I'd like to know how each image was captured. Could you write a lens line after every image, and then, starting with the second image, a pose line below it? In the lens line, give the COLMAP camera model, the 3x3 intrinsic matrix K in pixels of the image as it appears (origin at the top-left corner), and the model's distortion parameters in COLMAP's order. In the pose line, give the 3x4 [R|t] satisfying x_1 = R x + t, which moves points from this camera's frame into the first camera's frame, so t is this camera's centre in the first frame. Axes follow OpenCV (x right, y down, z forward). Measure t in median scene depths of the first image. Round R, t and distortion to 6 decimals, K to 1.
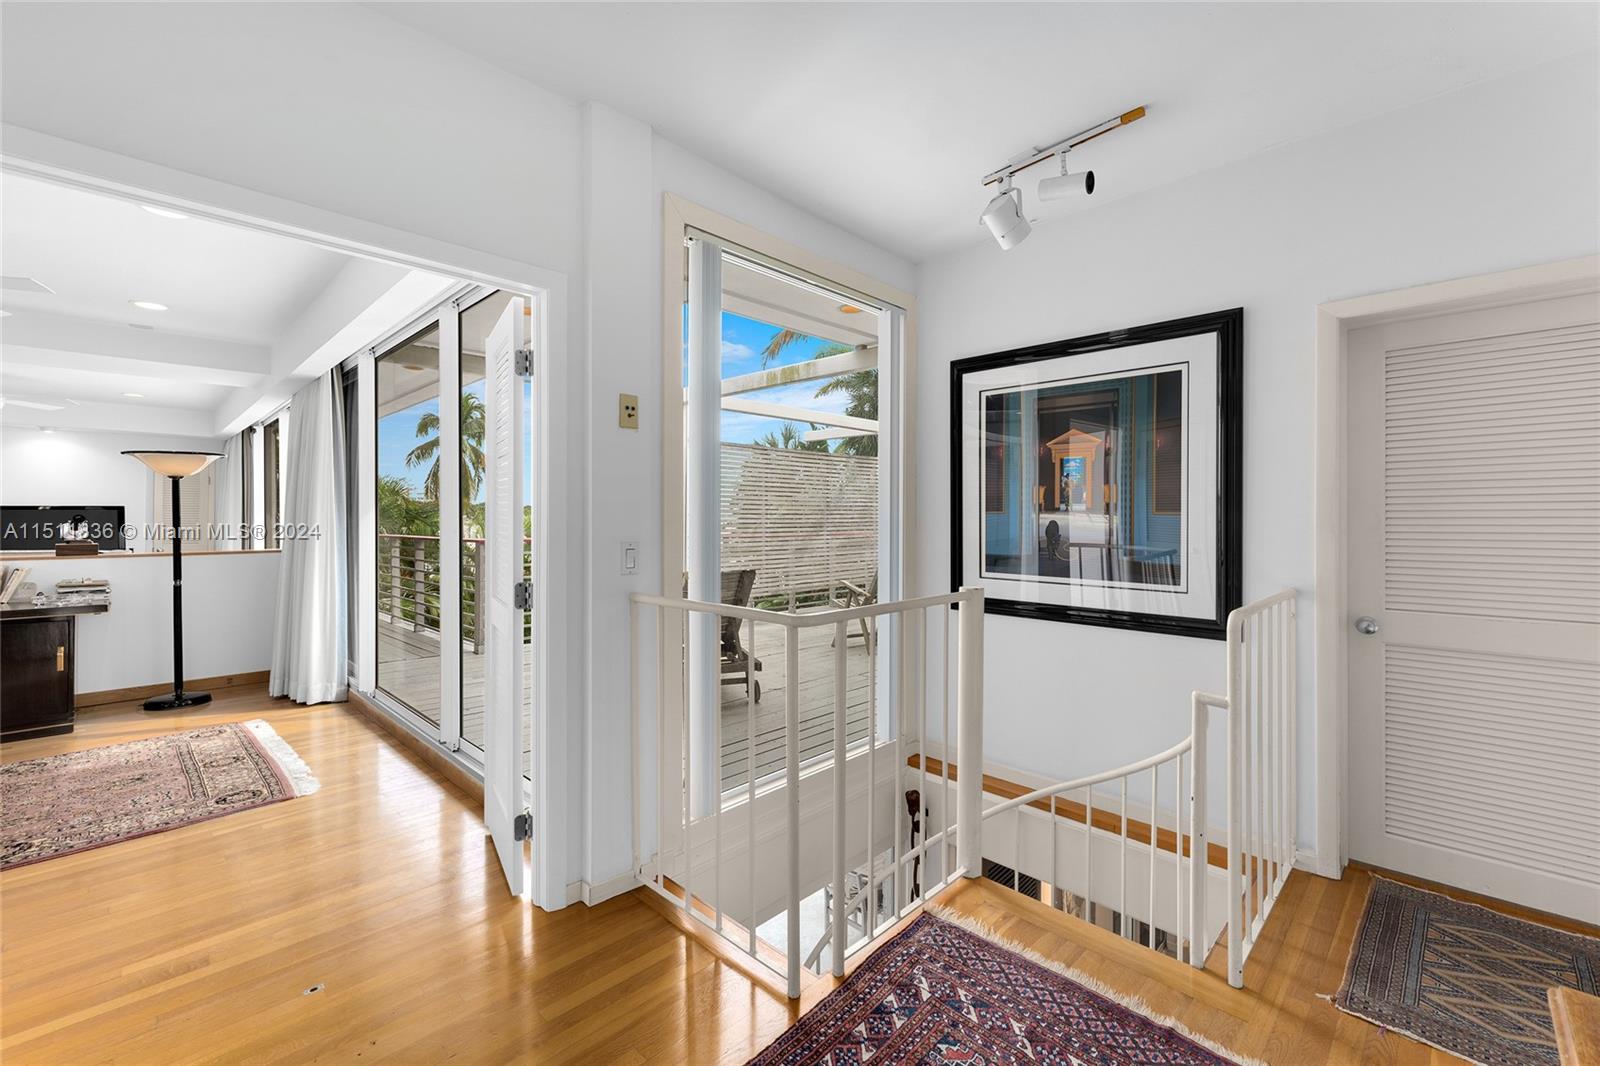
lens RADIAL K [[682.6, 0, 798.2], [0, 682.6, 525.1], [0, 0, 1]] dist [-0.003961, -0.000109]
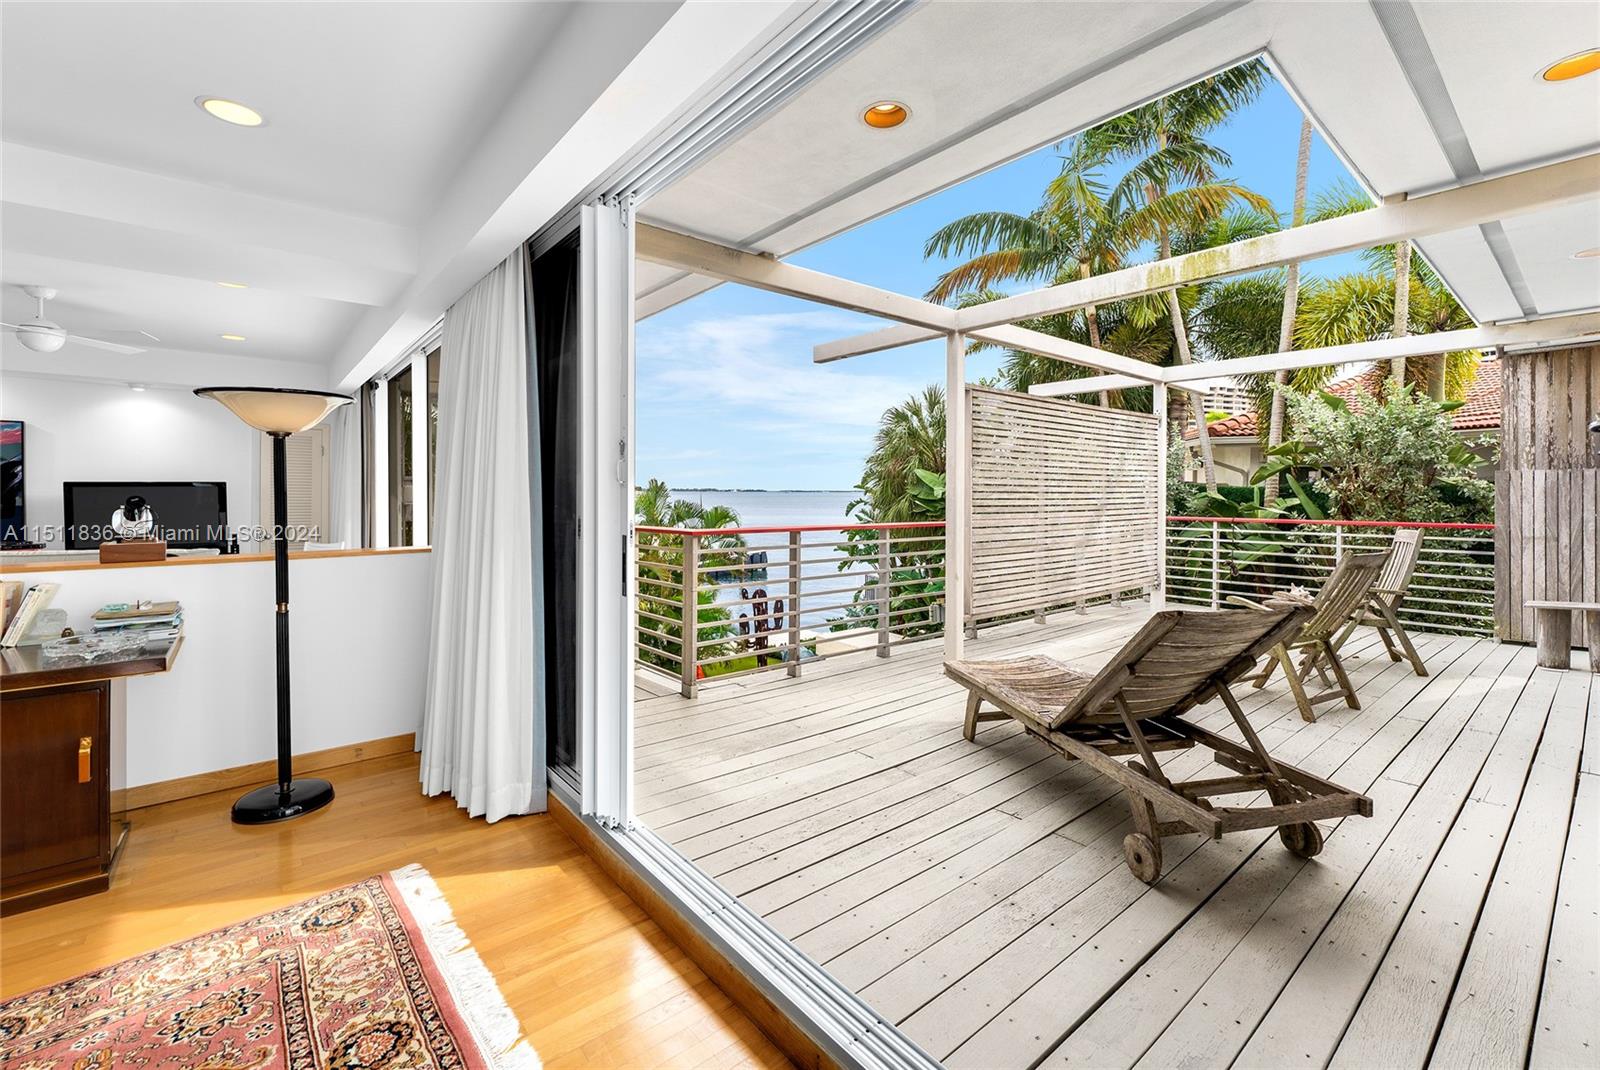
lens RADIAL K [[682.6, 0, 798.0], [0, 682.6, 504.4], [0, 0, 1]] dist [-0.003961, -0.000109]
pose [[0.995286, 0.003799, -0.096908, -0.392575], [-0.003364, 0.999983, 0.004659, -0.012650], [0.096925, -0.004311, 0.995282, 0.436738]]
